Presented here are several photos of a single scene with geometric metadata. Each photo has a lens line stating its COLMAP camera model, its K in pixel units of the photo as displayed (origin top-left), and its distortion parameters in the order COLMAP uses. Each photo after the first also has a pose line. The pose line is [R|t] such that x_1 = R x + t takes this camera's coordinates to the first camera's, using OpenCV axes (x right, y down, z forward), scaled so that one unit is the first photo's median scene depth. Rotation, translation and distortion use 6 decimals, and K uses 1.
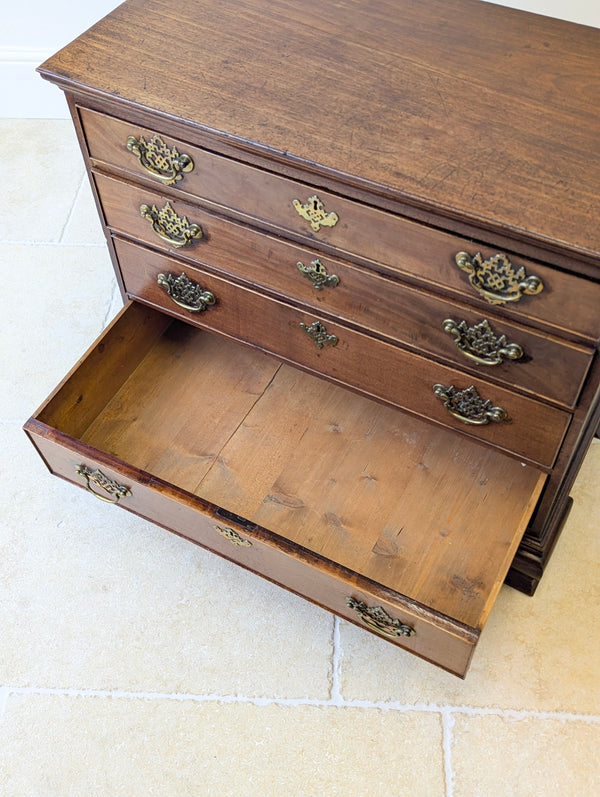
lens RADIAL K [[859.0, 0, 311.7], [0, 859.0, 401.1], [0, 0, 1]] dist [0.088917, -0.104060]
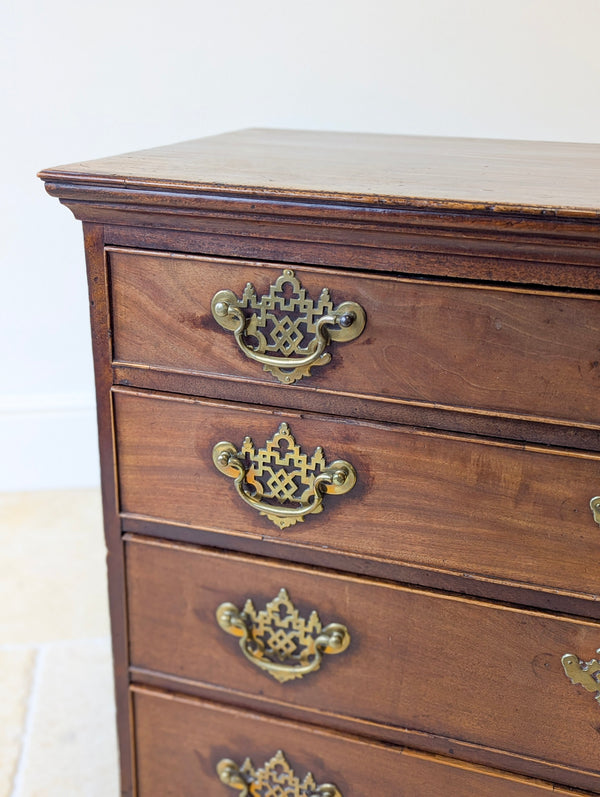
lens RADIAL K [[826.6, 0, 300.5], [0, 826.6, 376.9], [0, 0, 1]] dist [0.062760, -0.026782]
pose [[0.972389, -0.037615, 0.230314, -0.285650], [0.151842, 0.851420, -0.502024, -0.013081], [-0.177211, 0.523134, 0.833623, 0.634621]]
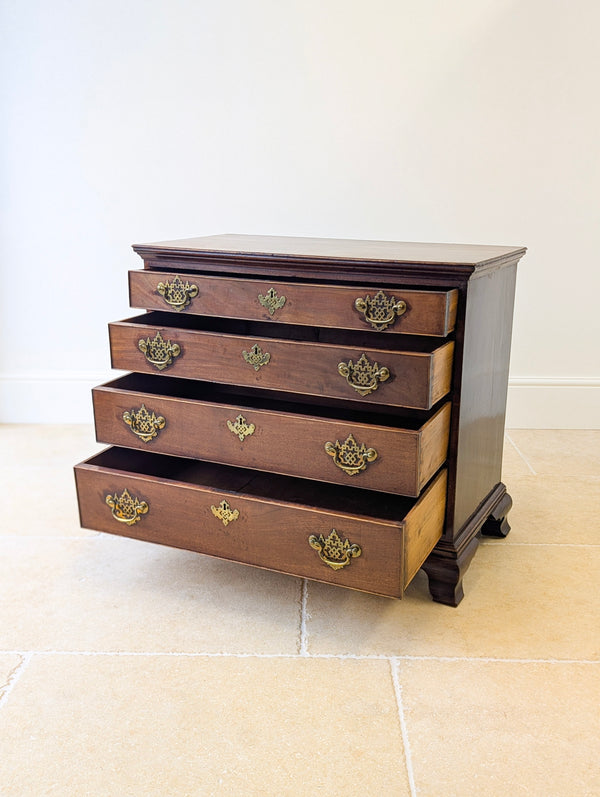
lens RADIAL K [[868.6, 0, 303.1], [0, 868.6, 386.2], [0, 0, 1]] dist [0.075334, -0.003309]
pose [[0.998985, 0.014629, 0.042614, -0.037008], [0.014748, 0.787549, -0.616075, 0.962953], [-0.042573, 0.616078, 0.786534, -0.248470]]
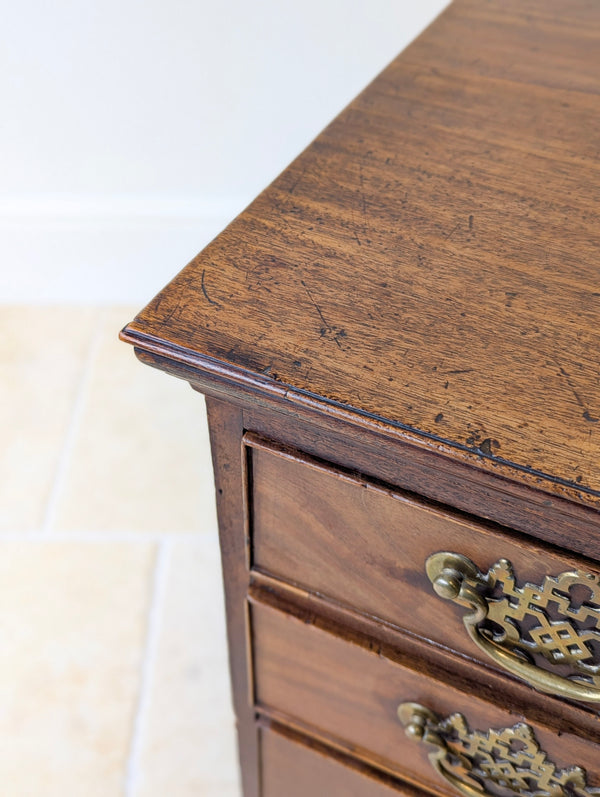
lens RADIAL K [[879.9, 0, 282.2], [0, 879.9, 400.0], [0, 0, 1]] dist [0.009314, -0.006196]
pose [[0.998867, -0.015054, 0.045145, -0.281985], [0.021323, 0.989670, -0.141772, -0.323759], [-0.042544, 0.142574, 0.988869, 0.741395]]
